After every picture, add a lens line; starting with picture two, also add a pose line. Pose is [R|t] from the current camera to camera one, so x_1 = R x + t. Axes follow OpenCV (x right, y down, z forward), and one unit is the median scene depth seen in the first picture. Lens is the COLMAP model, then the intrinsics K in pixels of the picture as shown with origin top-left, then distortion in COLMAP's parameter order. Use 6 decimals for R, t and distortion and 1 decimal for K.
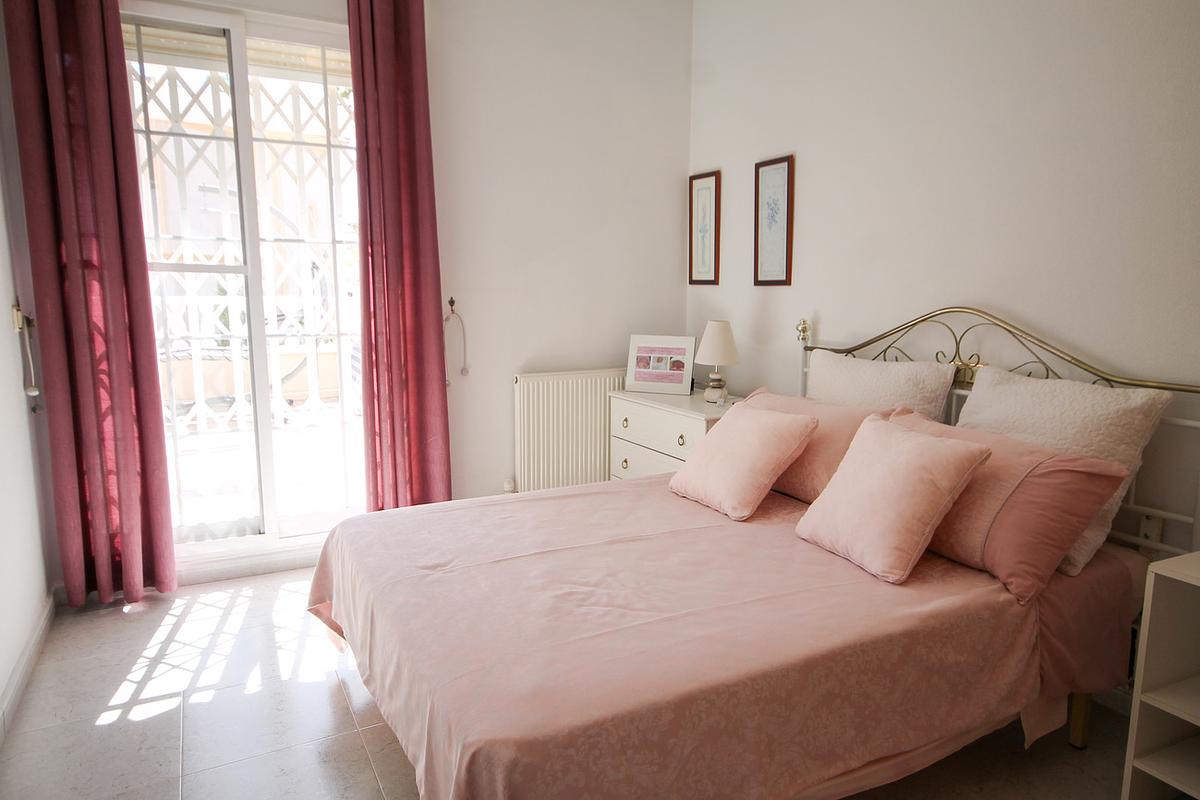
lens RADIAL K [[737.3, 0, 600.0], [0, 737.3, 400.0], [0, 0, 1]] dist [-0.000508, 0.000637]
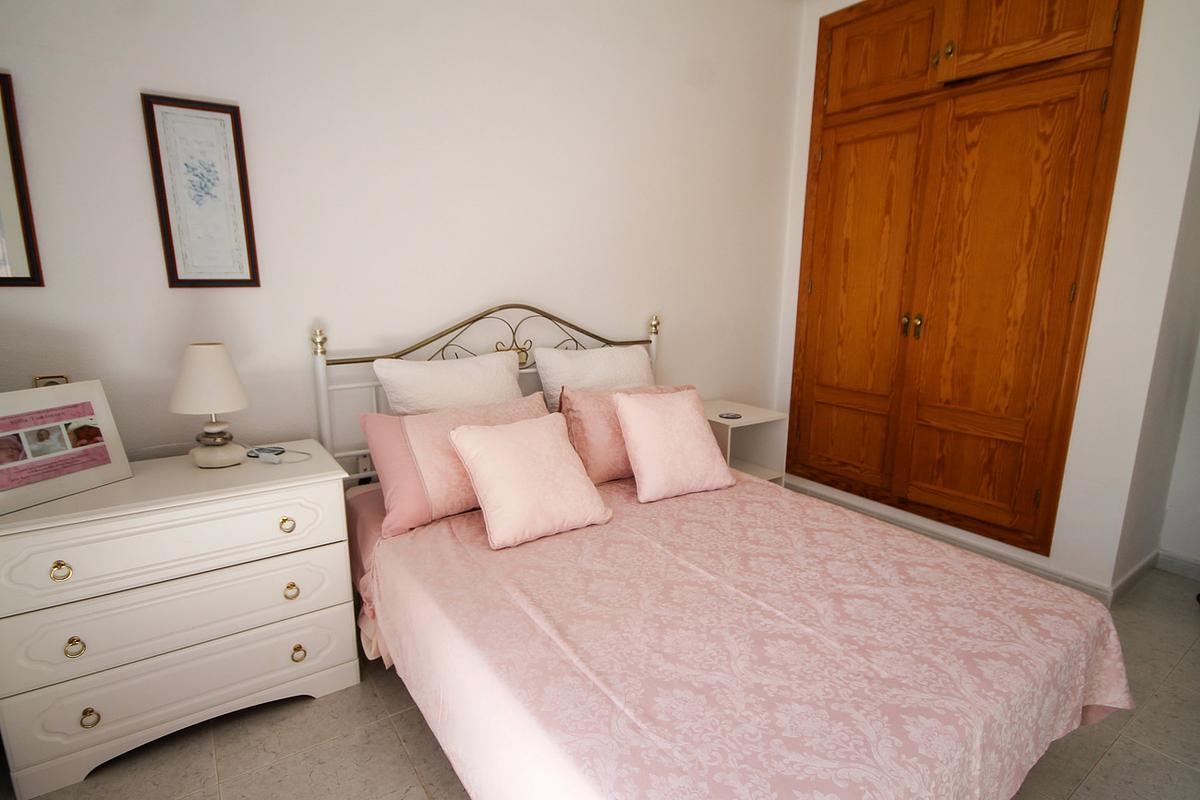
lens RADIAL K [[579.9, 0, 600.0], [0, 579.9, 400.0], [0, 0, 1]] dist [0.002634, 0.000454]
pose [[-0.095229, -0.204145, 0.974298, -0.391543], [0.147558, 0.965039, 0.216627, -0.123389], [-0.984458, 0.164395, -0.061777, 0.727255]]
